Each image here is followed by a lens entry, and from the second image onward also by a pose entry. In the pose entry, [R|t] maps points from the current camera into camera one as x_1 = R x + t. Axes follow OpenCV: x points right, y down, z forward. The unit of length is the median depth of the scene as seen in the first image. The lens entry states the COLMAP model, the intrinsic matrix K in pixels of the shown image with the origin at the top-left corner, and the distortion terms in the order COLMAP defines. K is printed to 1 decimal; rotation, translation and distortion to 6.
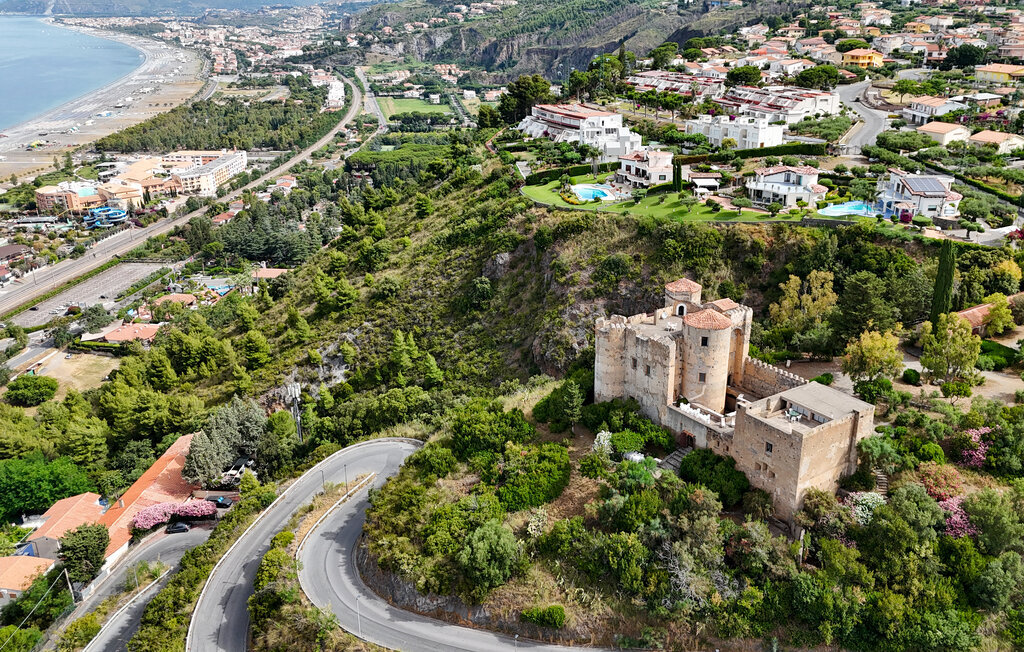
lens RADIAL K [[709.4, 0, 469.4], [0, 709.4, 298.3], [0, 0, 1]] dist [0.026063, -0.003919]
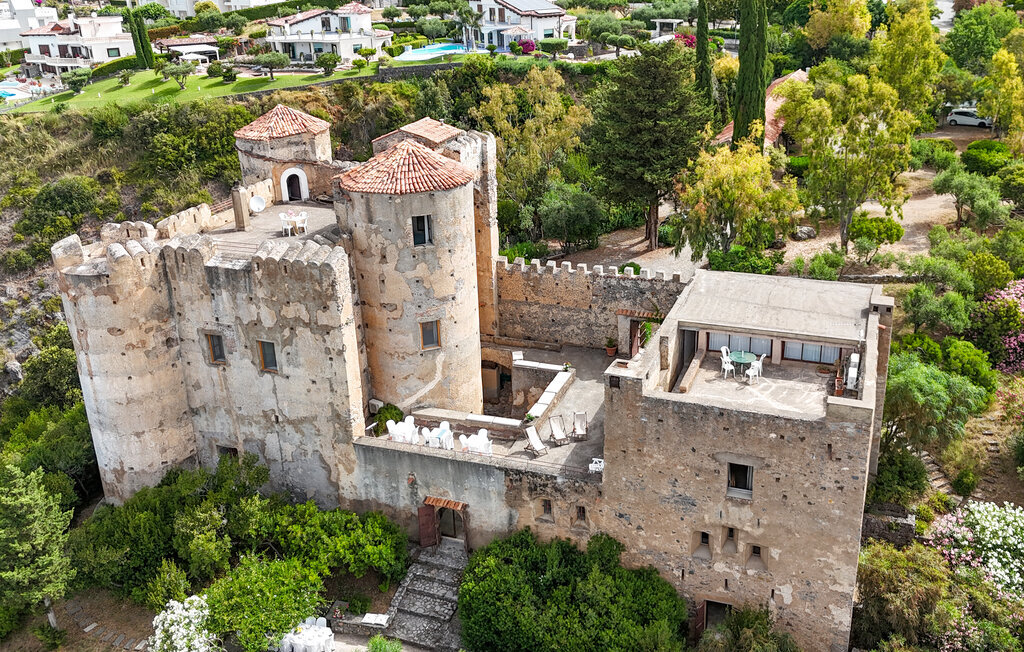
lens RADIAL K [[709.4, 0, 469.4], [0, 709.4, 298.3], [0, 0, 1]] dist [0.026063, -0.003919]
pose [[0.732508, -0.200915, 0.650435, 0.103216], [0.190281, 0.977801, 0.087745, 0.059324], [-0.653625, 0.059492, 0.754477, 0.640515]]
